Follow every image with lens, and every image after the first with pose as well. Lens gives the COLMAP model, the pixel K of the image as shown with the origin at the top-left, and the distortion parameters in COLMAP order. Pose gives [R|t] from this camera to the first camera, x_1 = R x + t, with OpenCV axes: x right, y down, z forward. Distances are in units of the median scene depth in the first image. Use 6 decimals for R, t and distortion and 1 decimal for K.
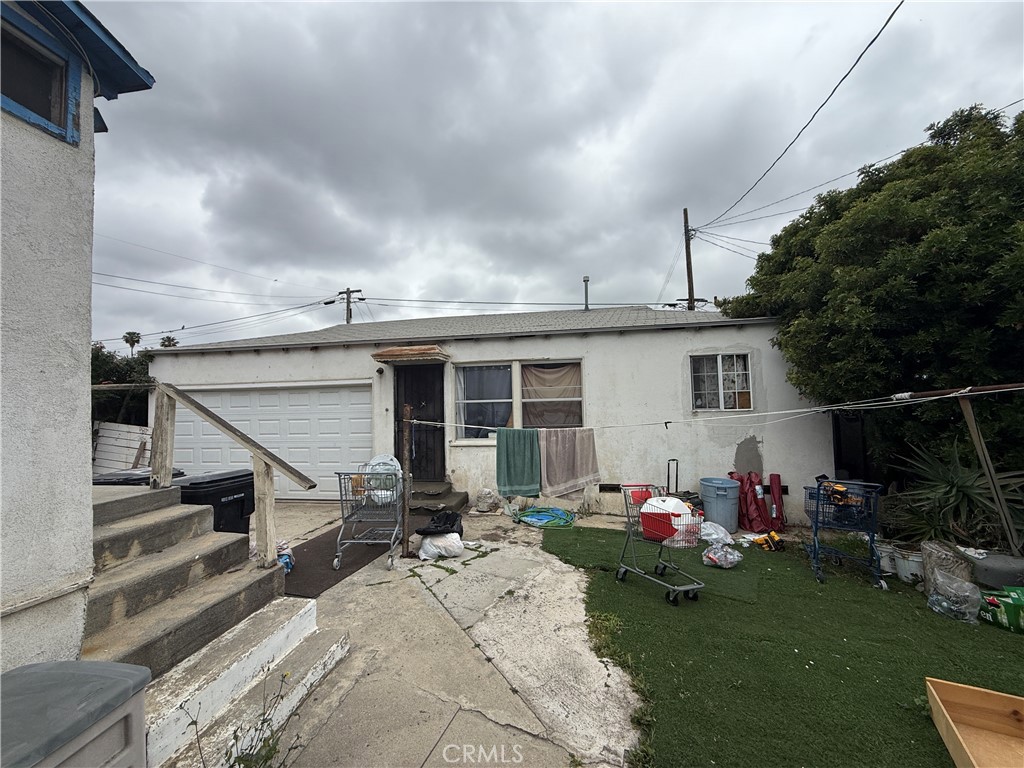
lens RADIAL K [[408.0, 0, 507.2], [0, 408.0, 381.6], [0, 0, 1]] dist [-0.001610, 0.000101]
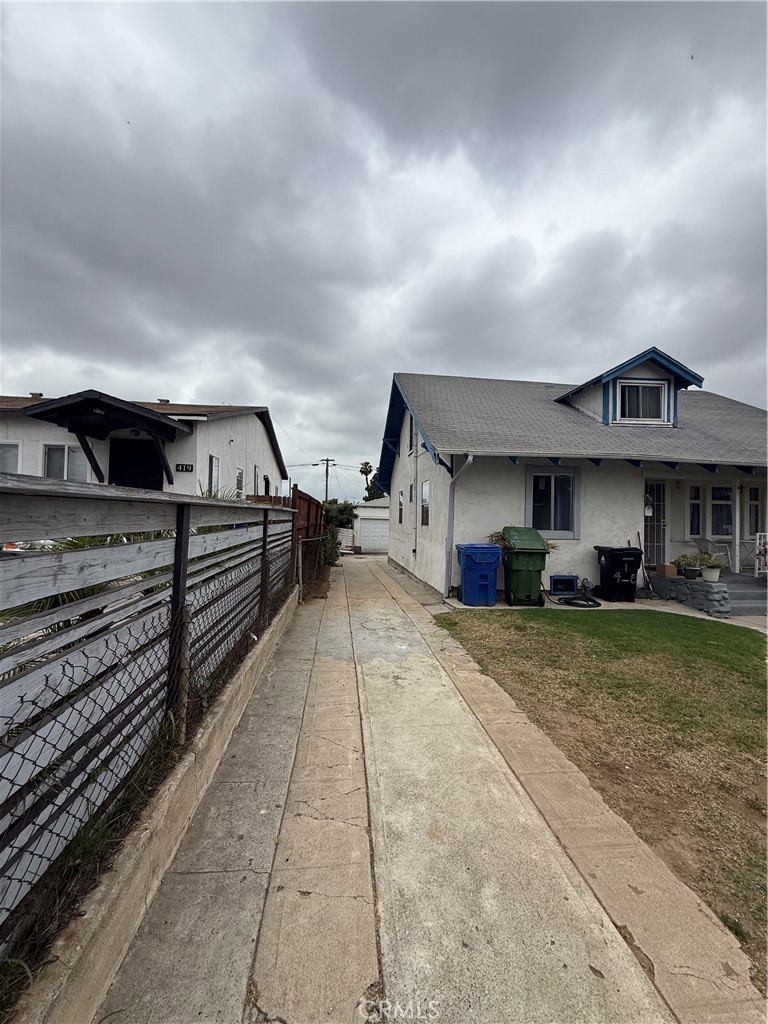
lens RADIAL K [[408.0, 0, 381.5], [0, 408.0, 510.6], [0, 0, 1]] dist [-0.001610, 0.000101]
pose [[0.960861, 0.044598, 0.273419, -1.797534], [-0.054365, 0.998121, 0.028248, -0.154727], [-0.271646, -0.042007, 0.961480, -2.396965]]
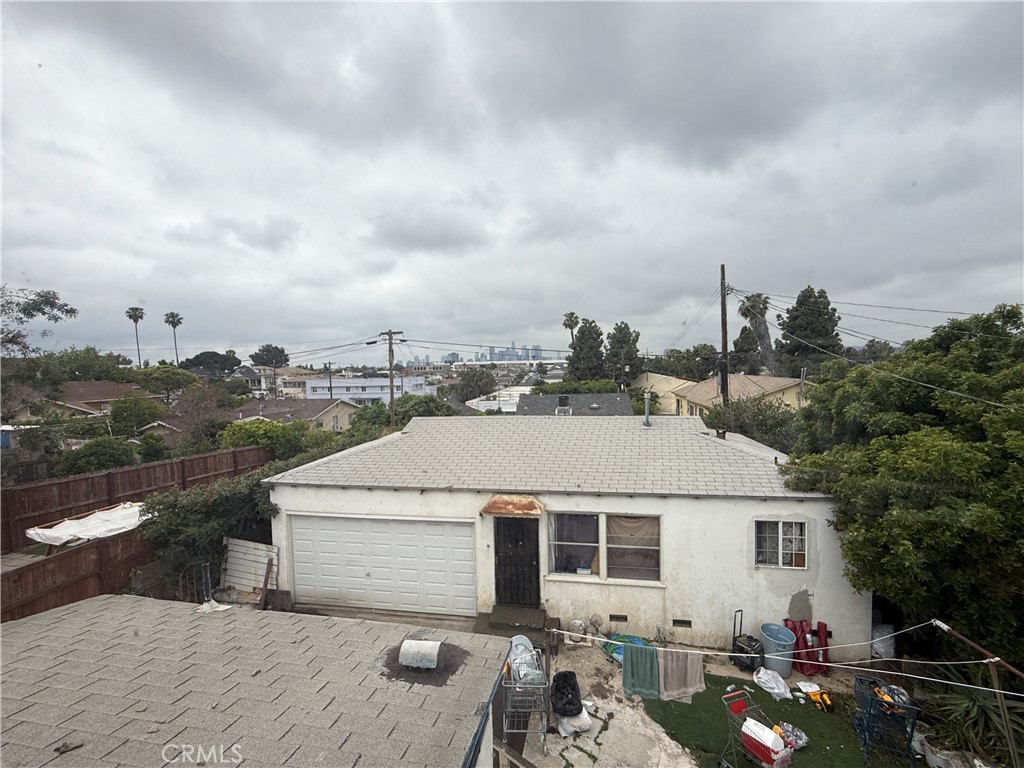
lens RADIAL K [[408.0, 0, 507.9], [0, 408.0, 382.6], [0, 0, 1]] dist [-0.001610, 0.000101]
pose [[0.999997, -0.002227, 0.000305, -0.248787], [0.002187, 0.995375, 0.096036, -0.534938], [-0.000518, -0.096035, 0.995378, -0.127278]]
